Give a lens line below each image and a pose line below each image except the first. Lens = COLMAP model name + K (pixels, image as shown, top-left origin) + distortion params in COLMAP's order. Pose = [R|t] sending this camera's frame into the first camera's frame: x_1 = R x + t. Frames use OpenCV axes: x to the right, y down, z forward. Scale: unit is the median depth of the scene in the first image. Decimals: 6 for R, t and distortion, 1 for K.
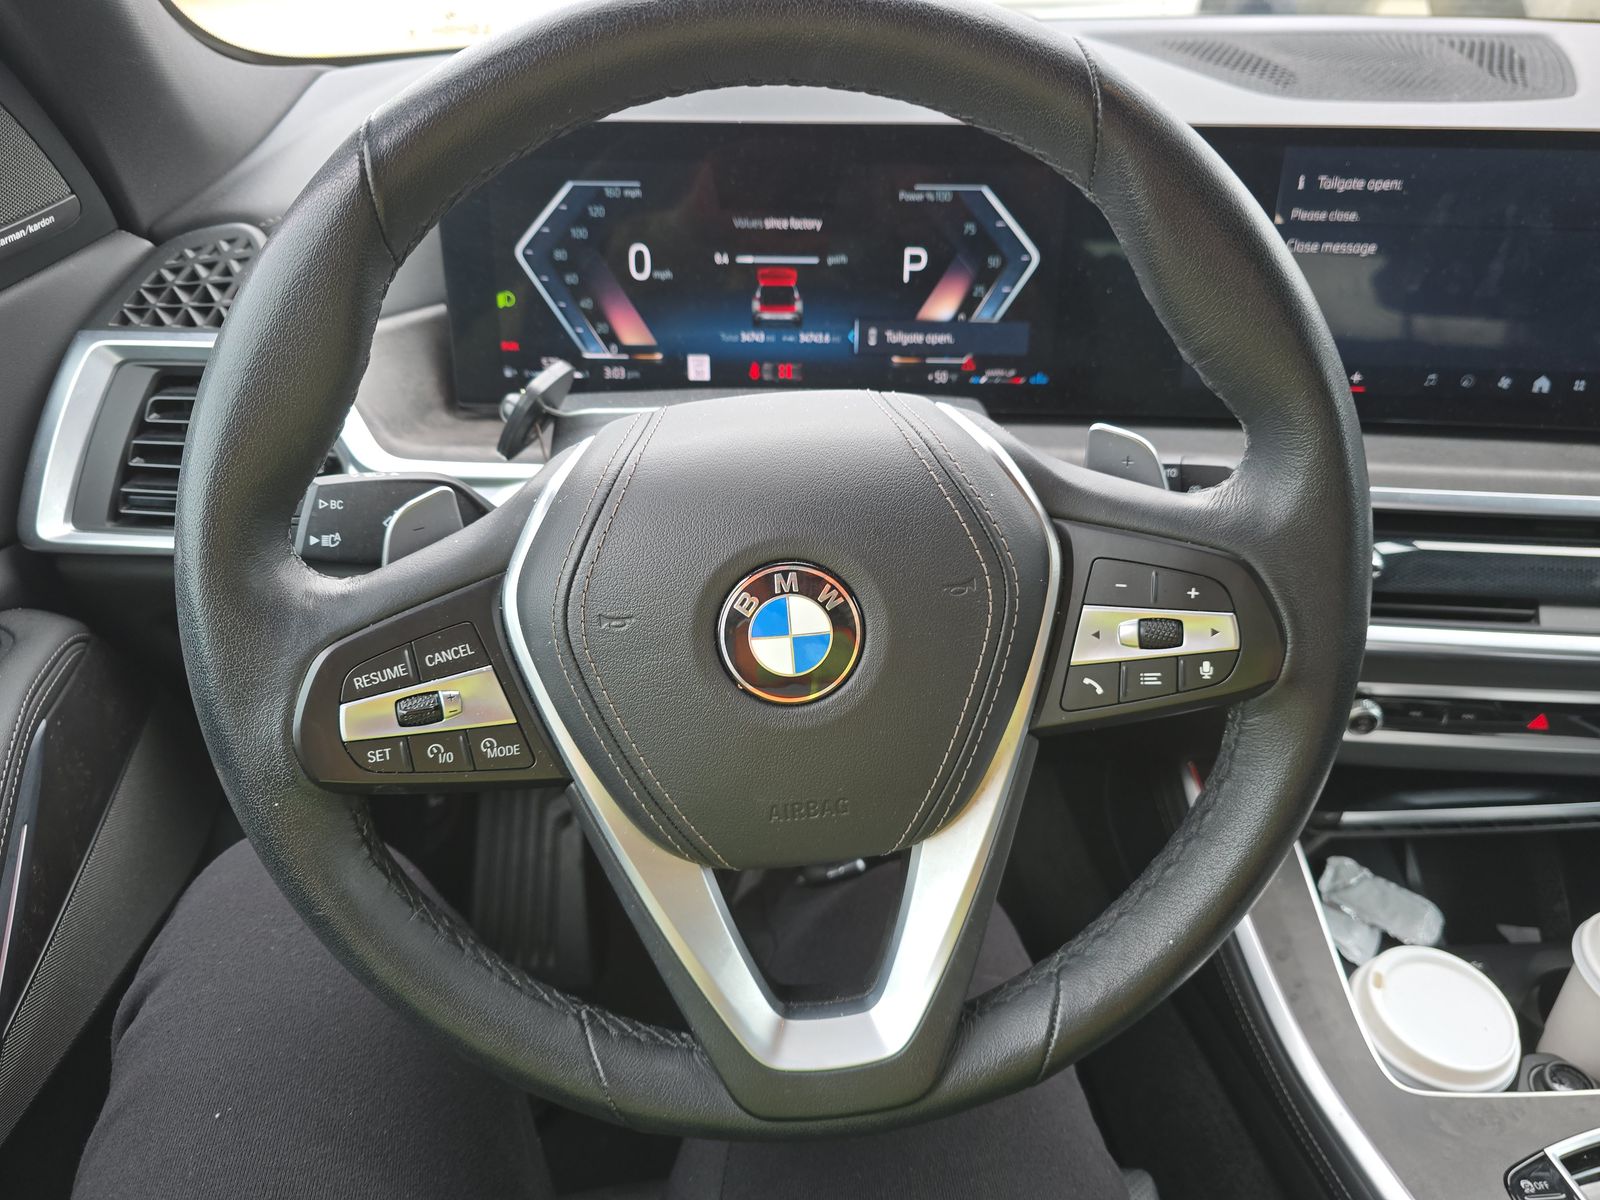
lens RADIAL K [[1120.8, 0, 805.2], [0, 1120.8, 601.9], [0, 0, 1]] dist [0.048269, -0.058253]
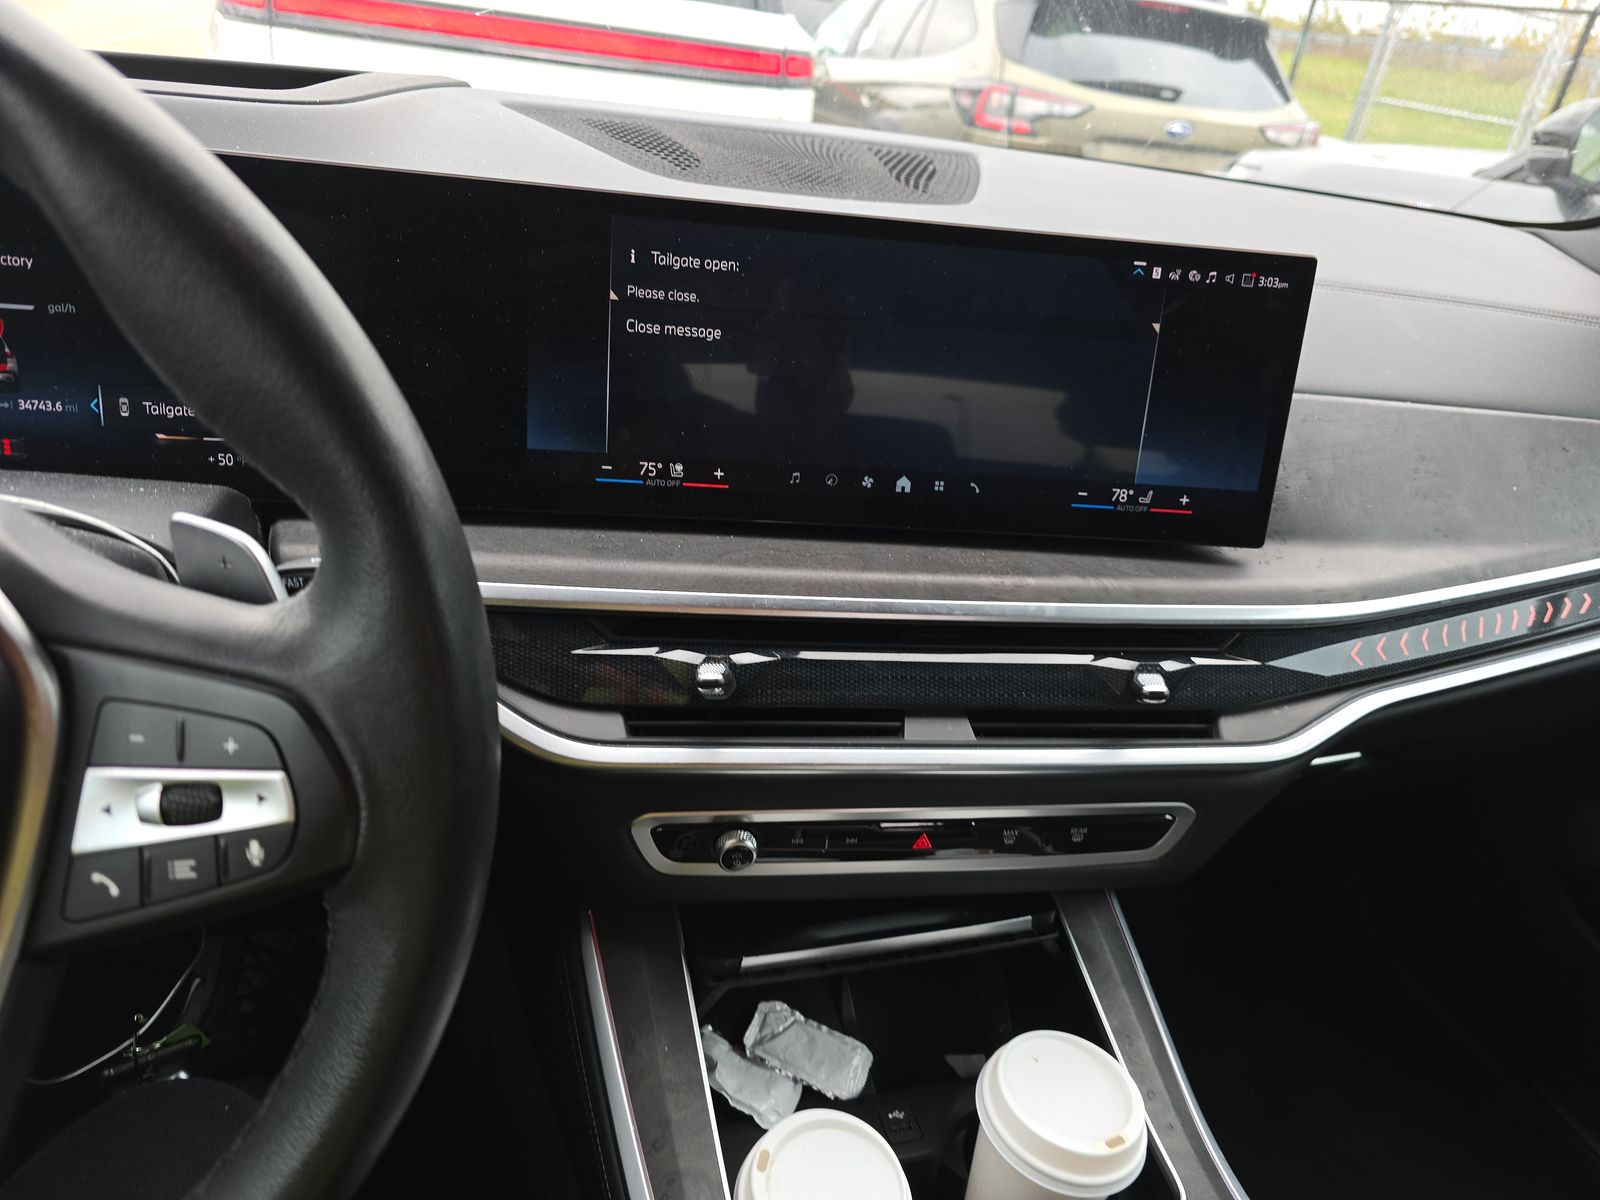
lens RADIAL K [[1120.8, 0, 805.2], [0, 1120.8, 601.9], [0, 0, 1]] dist [0.048269, -0.058253]
pose [[0.960883, -0.011241, 0.276726, 0.313419], [0.036587, 0.995571, -0.086600, -0.014502], [-0.274527, 0.093337, 0.957039, 0.129614]]
